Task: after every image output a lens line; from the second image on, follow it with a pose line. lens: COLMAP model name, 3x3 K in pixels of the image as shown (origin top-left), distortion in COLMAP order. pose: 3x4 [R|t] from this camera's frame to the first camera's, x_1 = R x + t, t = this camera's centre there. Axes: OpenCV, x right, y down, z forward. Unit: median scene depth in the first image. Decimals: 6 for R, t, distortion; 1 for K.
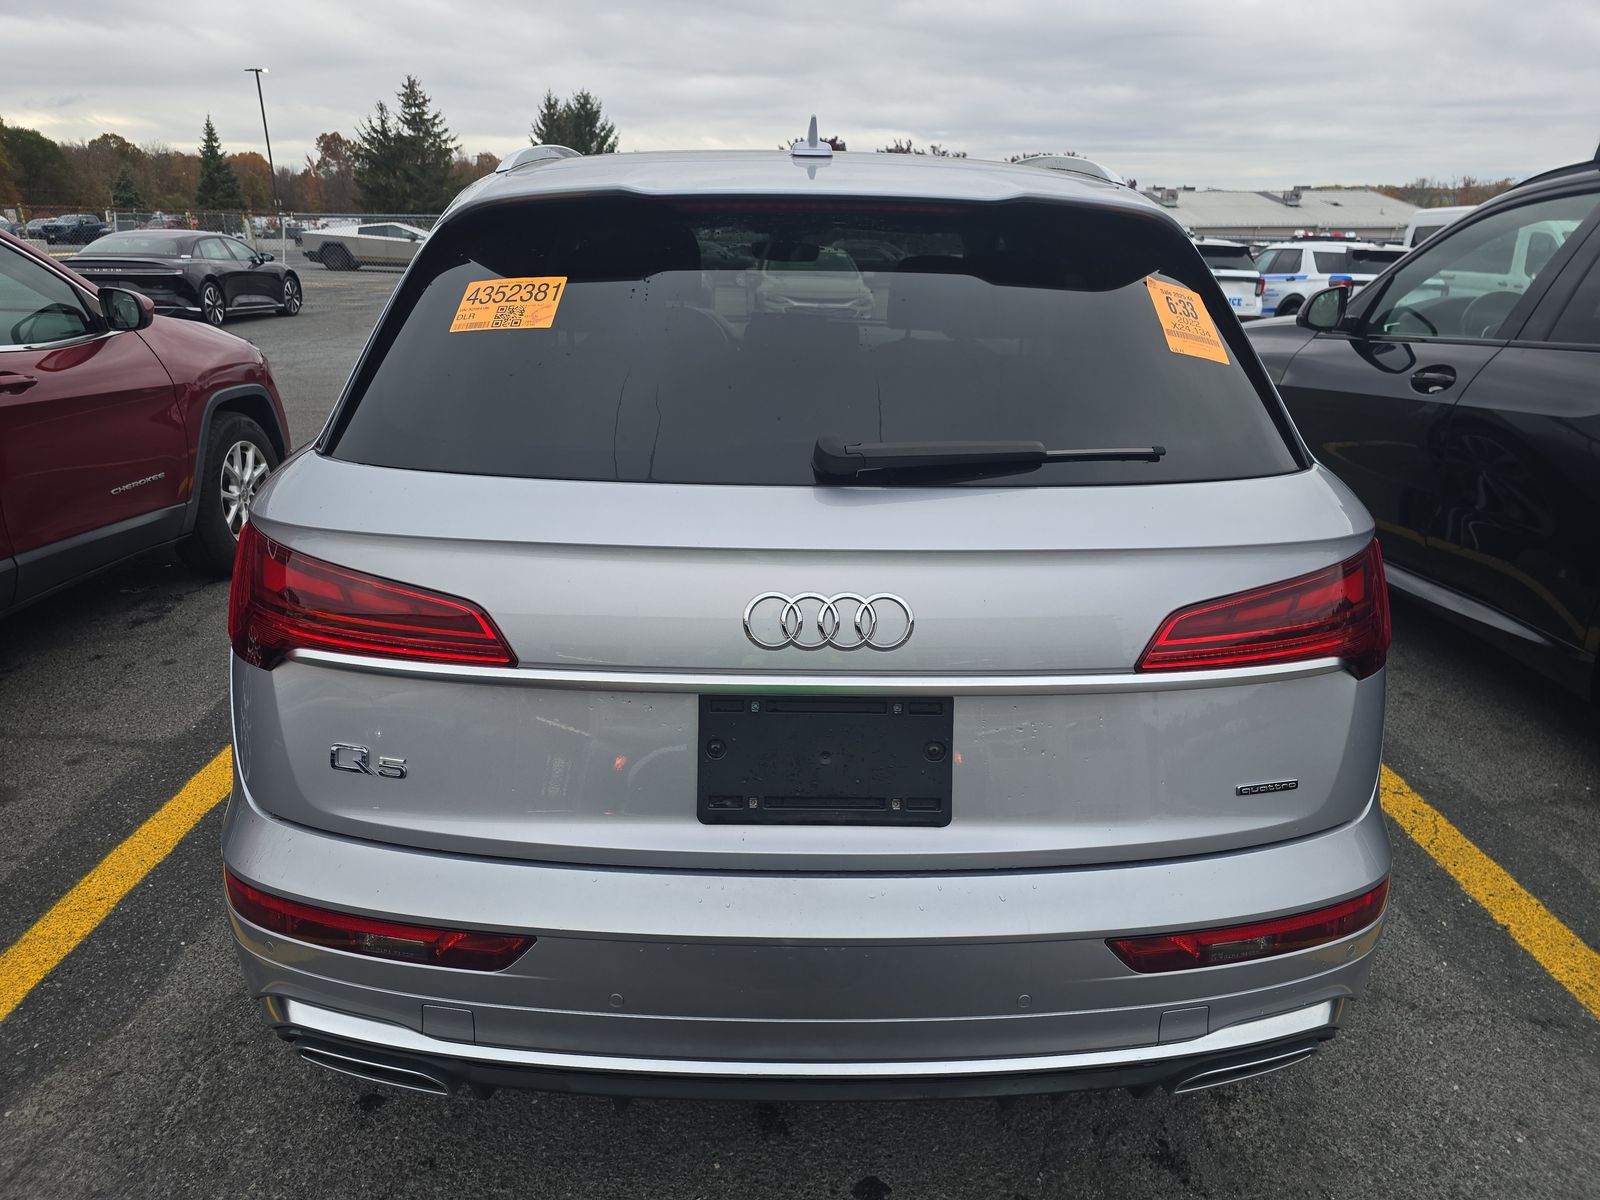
lens RADIAL K [[1057.4, 0, 799.2], [0, 1057.4, 595.7], [0, 0, 1]] dist [0.051389, -0.047485]
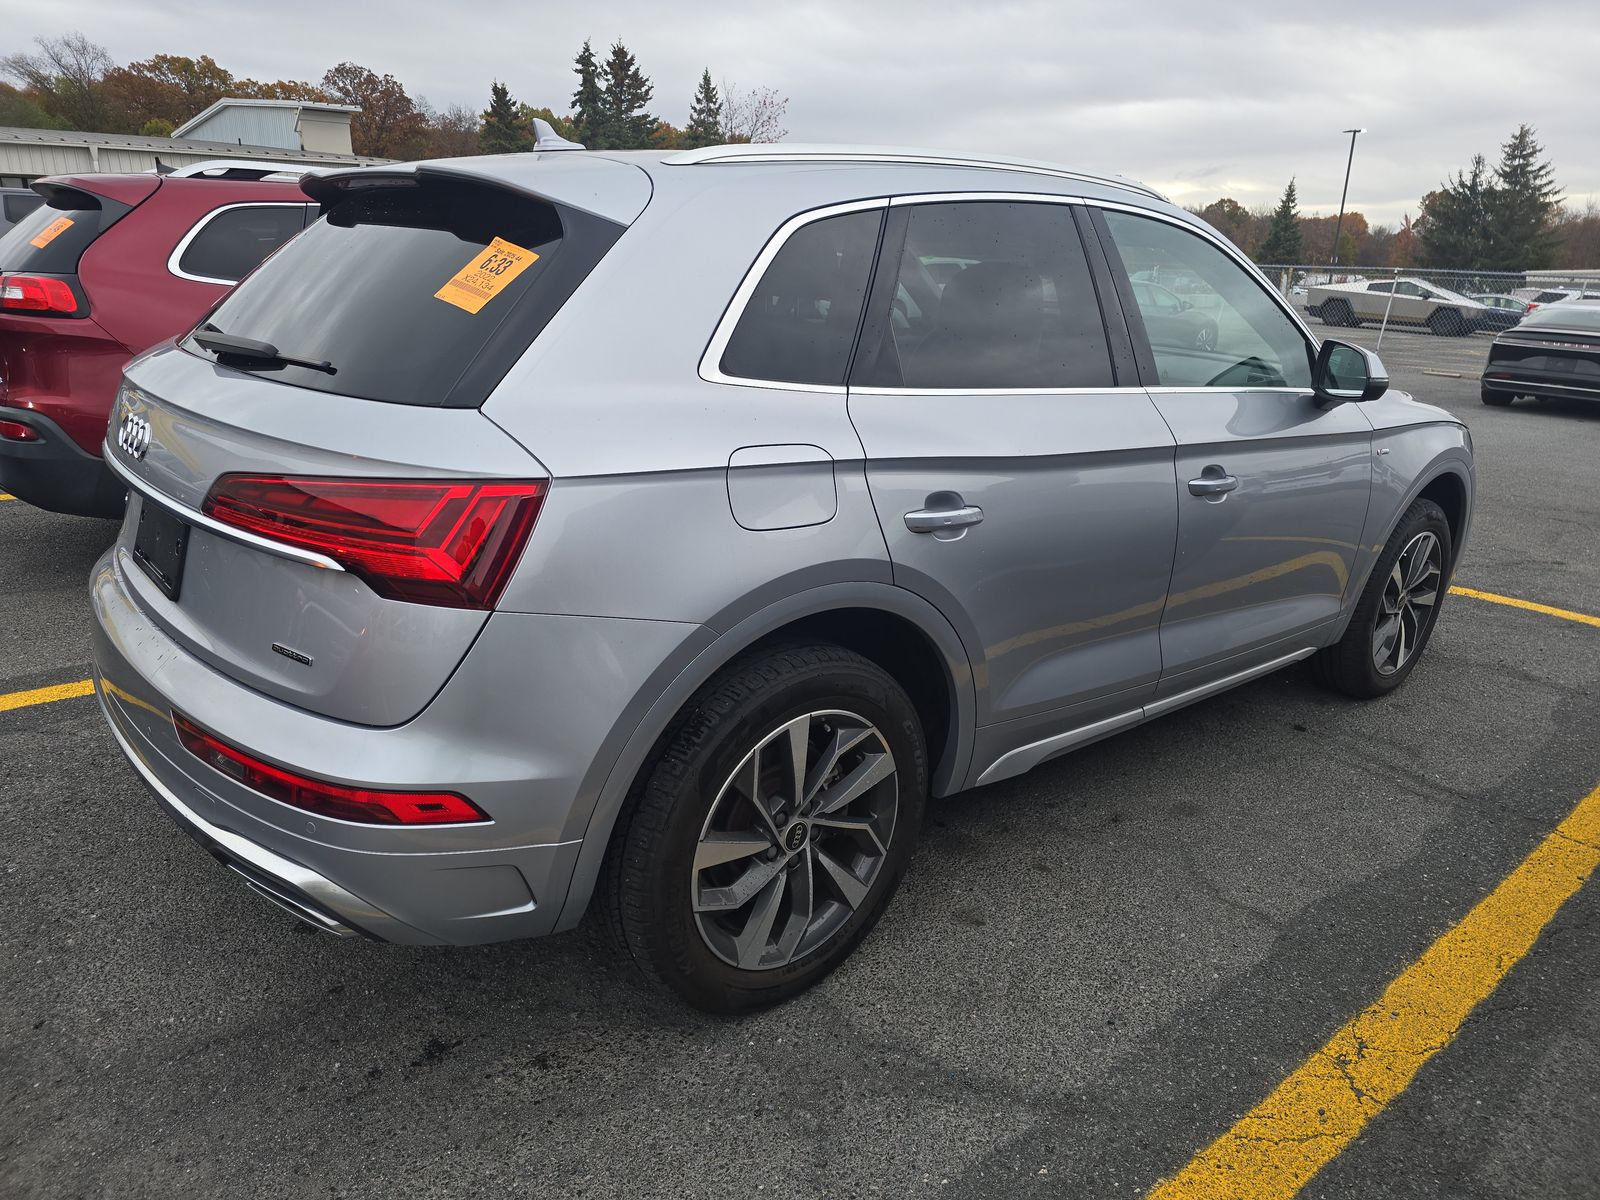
lens RADIAL K [[1094.6, 0, 797.9], [0, 1094.6, 574.9], [0, 0, 1]] dist [0.052408, -0.065023]
pose [[0.629349, 0.225931, -0.743555, 0.122745], [-0.281653, 0.958067, 0.052719, -0.009125], [0.724287, 0.176246, 0.666593, 0.043341]]
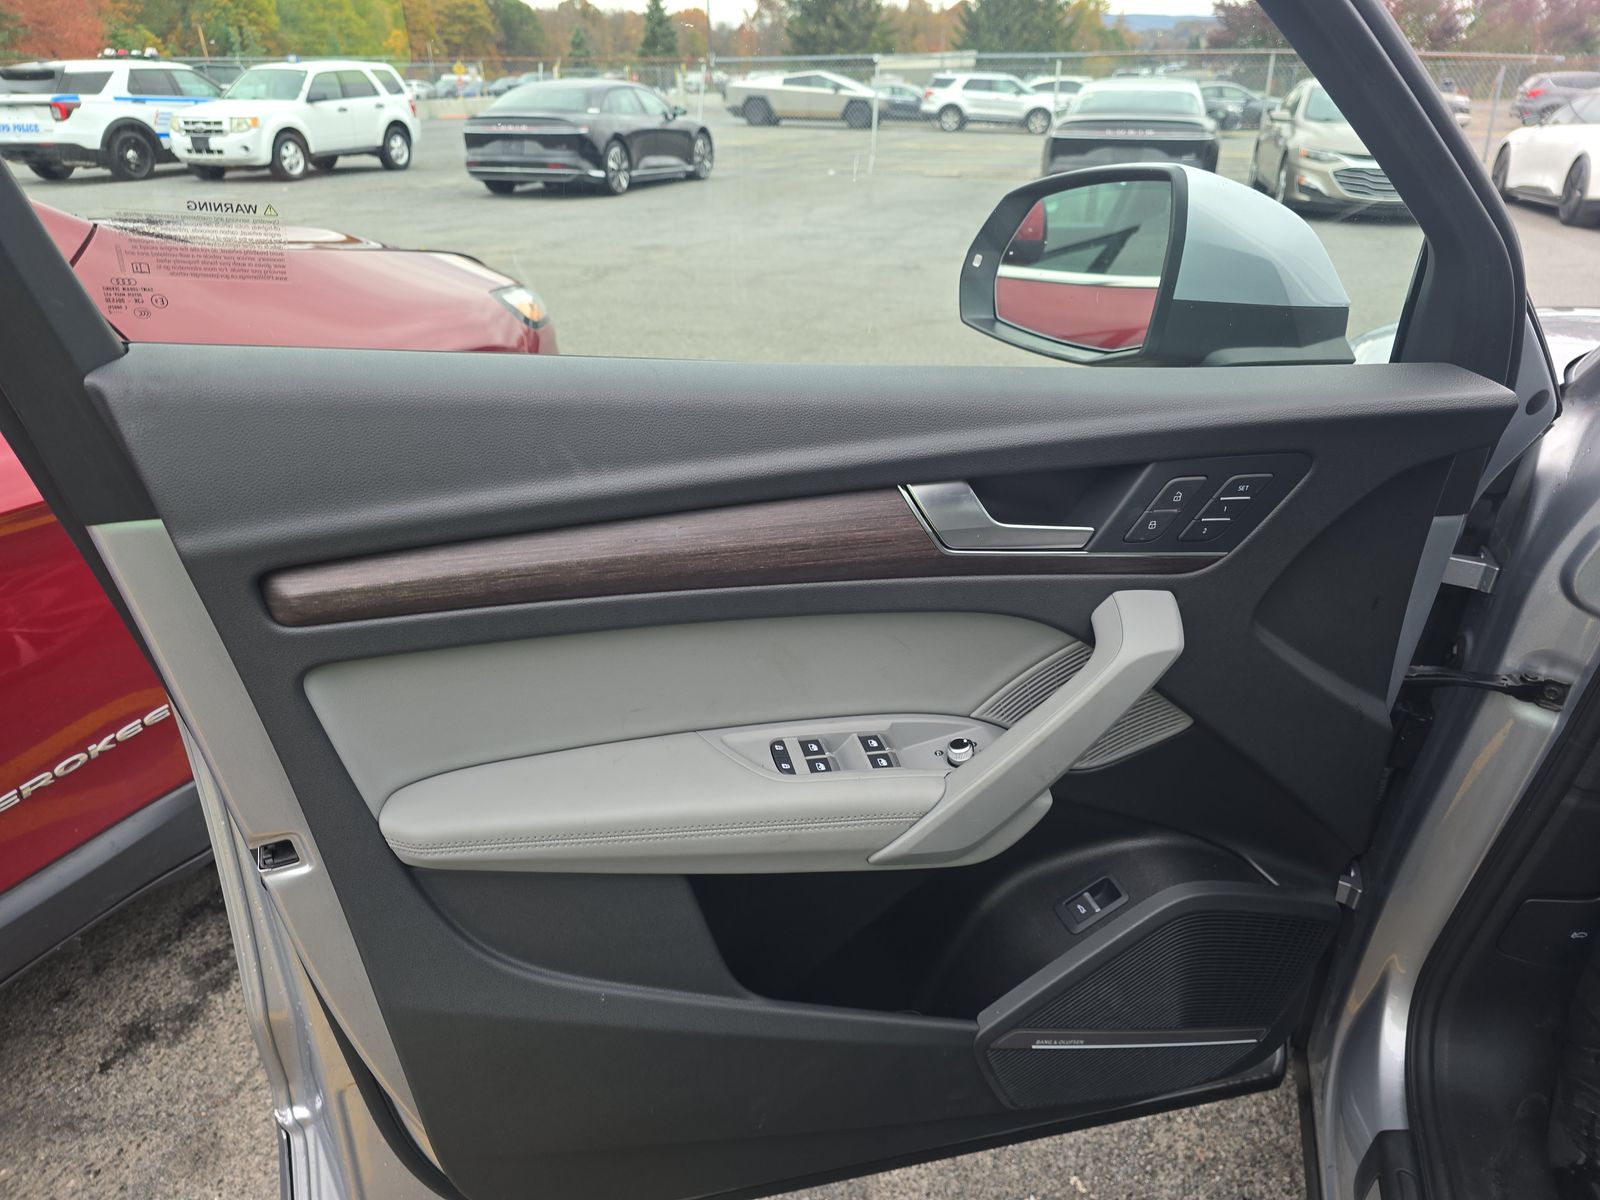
lens RADIAL K [[1094.6, 0, 797.9], [0, 1094.6, 574.9], [0, 0, 1]] dist [0.052408, -0.065023]
pose [[0.935397, 0.126752, -0.330102, -0.060255], [-0.095785, 0.989470, 0.108511, -0.047019], [0.340380, -0.069882, 0.937688, 0.156847]]
